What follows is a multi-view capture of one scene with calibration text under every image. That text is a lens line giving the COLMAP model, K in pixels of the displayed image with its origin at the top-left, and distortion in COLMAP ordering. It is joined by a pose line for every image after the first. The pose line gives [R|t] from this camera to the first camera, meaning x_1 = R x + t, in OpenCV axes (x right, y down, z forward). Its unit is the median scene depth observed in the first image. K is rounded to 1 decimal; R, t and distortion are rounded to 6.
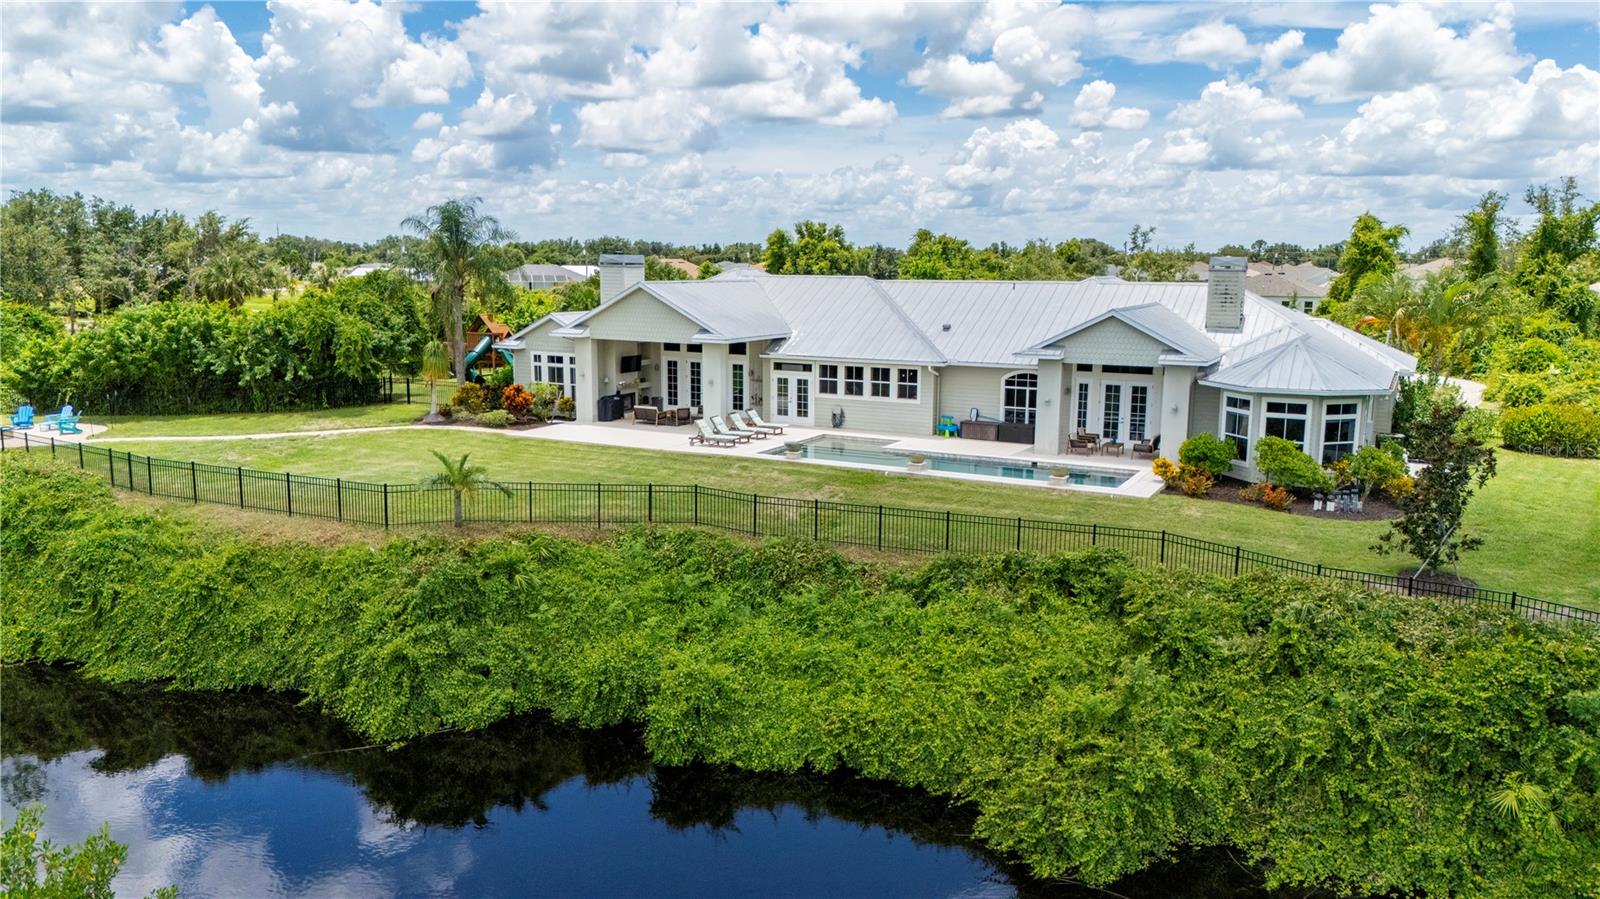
lens RADIAL K [[1173.6, 0, 797.8], [0, 1173.6, 448.6], [0, 0, 1]] dist [0.088291, -0.089305]
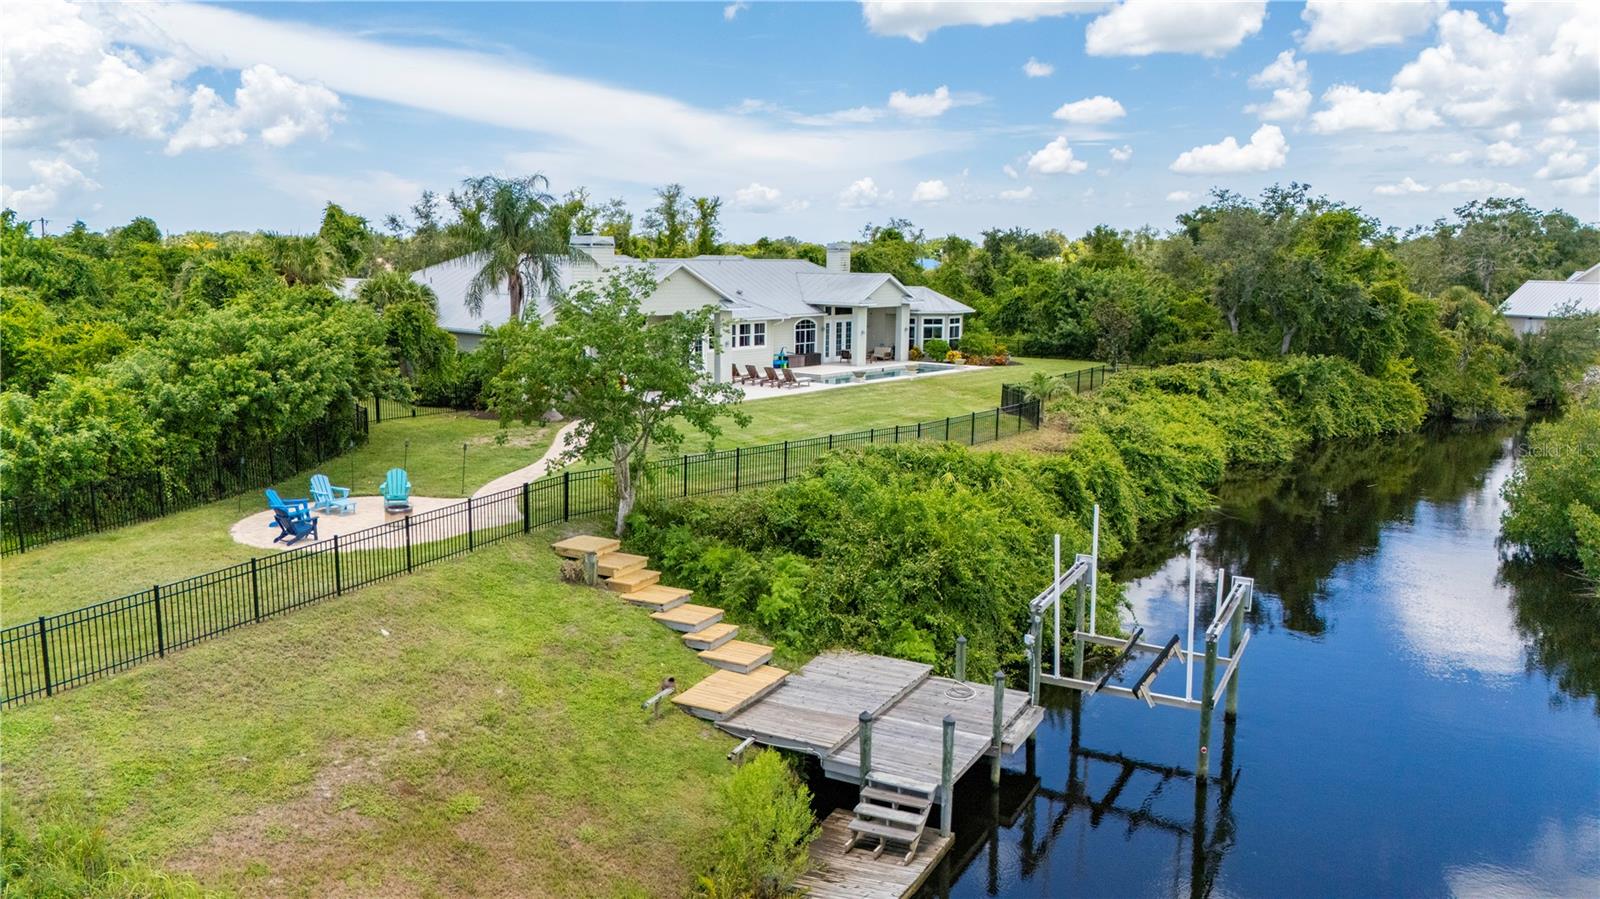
lens RADIAL K [[1183.4, 0, 796.1], [0, 1183.4, 447.1], [0, 0, 1]] dist [0.087146, -0.093240]
pose [[0.203862, -0.162423, 0.965432, -1.228159], [0.149383, 0.979754, 0.133289, -0.101978], [-0.967535, 0.117047, 0.223998, 0.651946]]
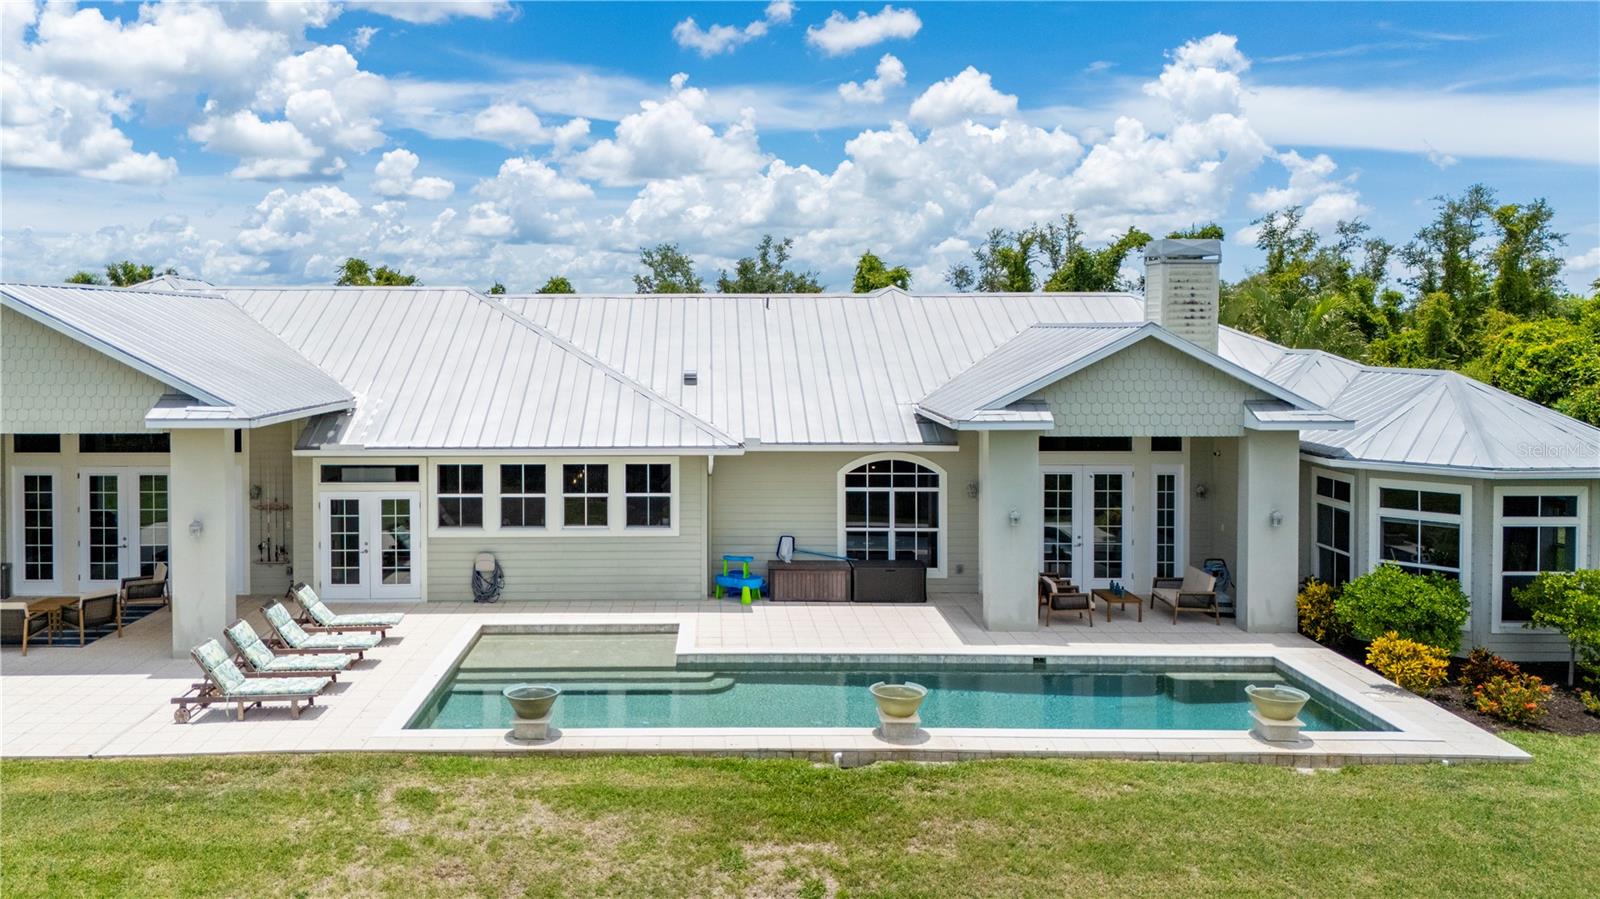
lens RADIAL K [[1220.8, 0, 709.6], [0, 1220.8, 398.4], [0, 0, 1]] dist [0.069231, -0.061283]
pose [[0.884419, -0.034326, 0.465429, -0.109792], [0.081858, 0.993240, -0.082296, -0.050504], [-0.459458, 0.110883, 0.881251, 0.540891]]
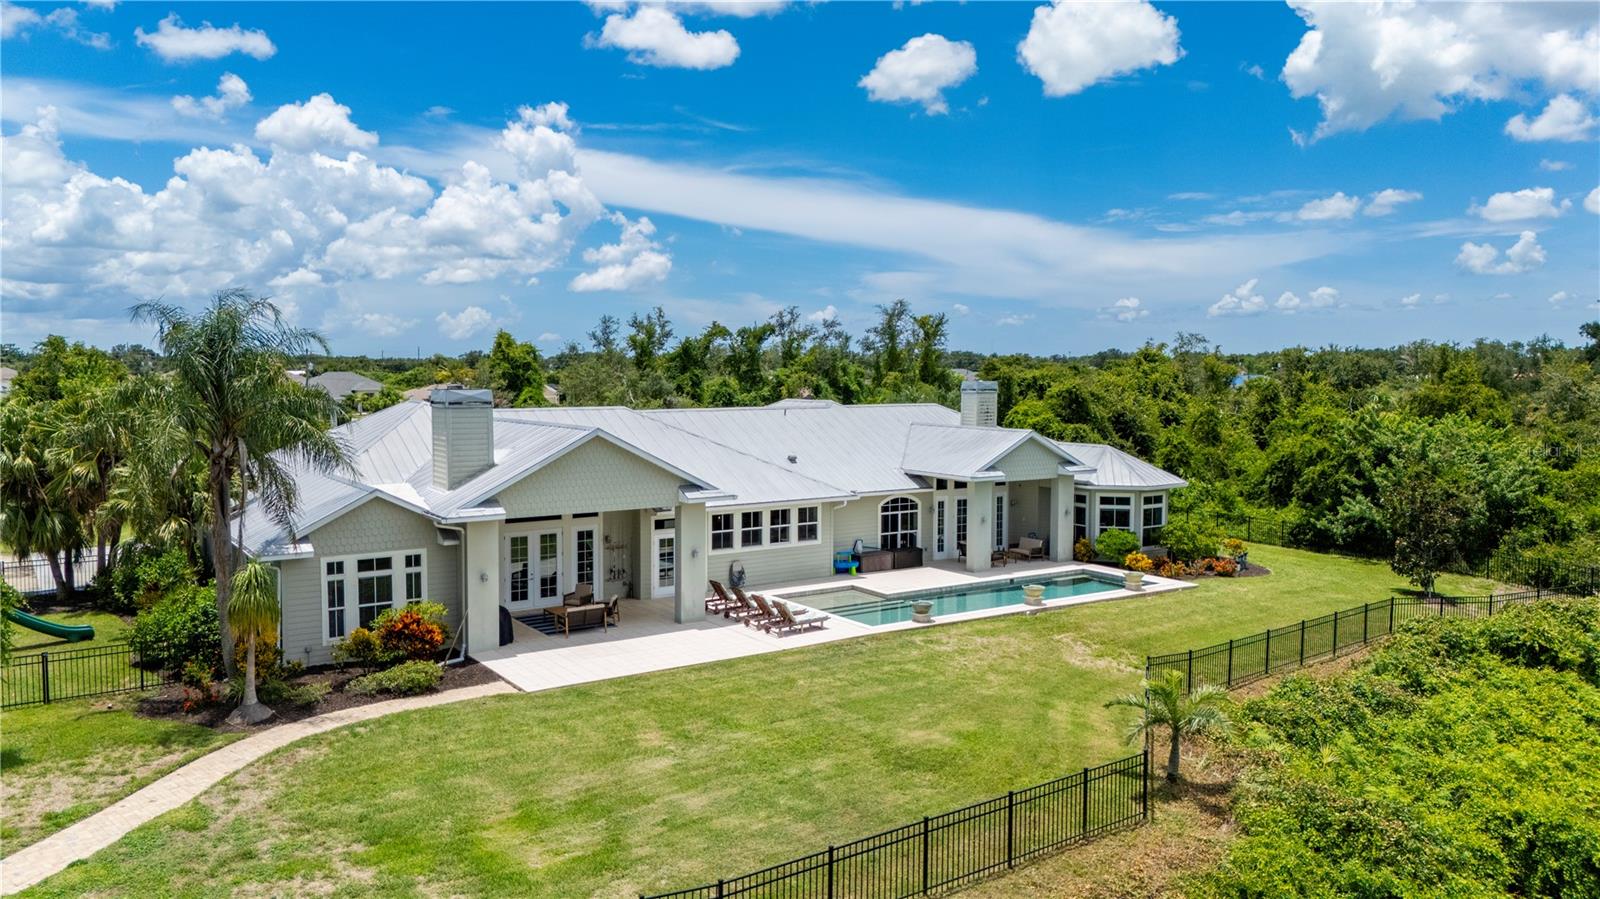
lens RADIAL K [[1173.6, 0, 797.8], [0, 1173.6, 448.6], [0, 0, 1]] dist [0.088291, -0.089305]
pose [[0.473211, -0.069498, 0.878204, -0.684579], [0.143018, 0.989719, 0.001259, -0.112531], [-0.869262, 0.125003, 0.478286, 0.557299]]
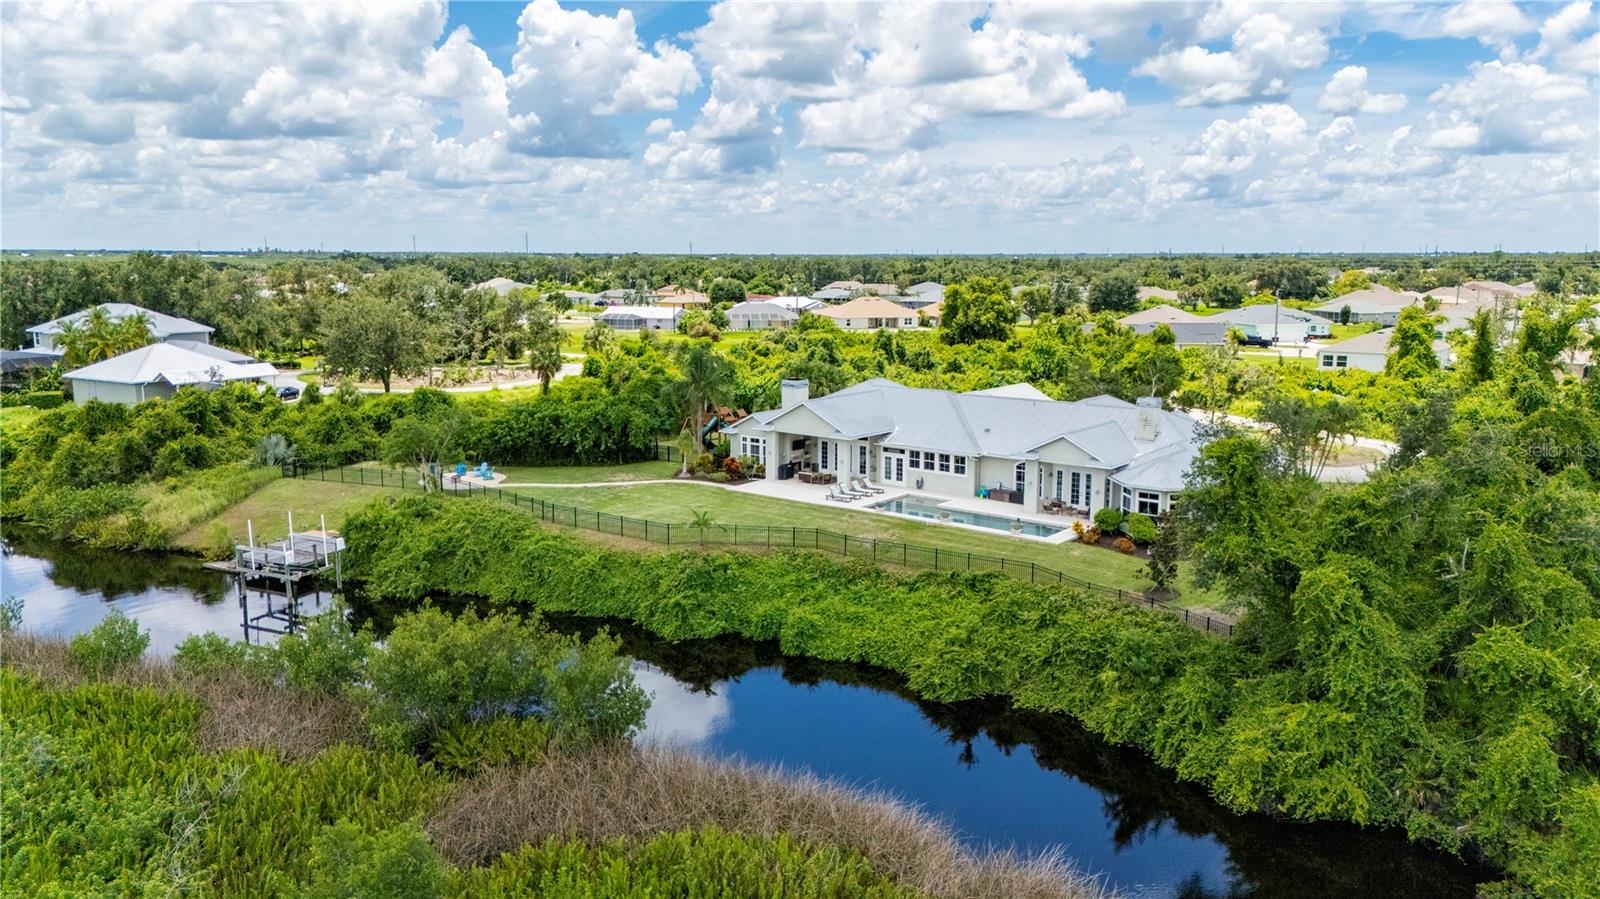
lens RADIAL K [[1183.4, 0, 796.1], [0, 1183.4, 447.1], [0, 0, 1]] dist [0.087146, -0.093240]
pose [[0.983433, 0.023939, -0.179687, 0.163223], [-0.023906, 0.999711, 0.002345, -0.077289], [0.179691, 0.001989, 0.983721, -0.674535]]
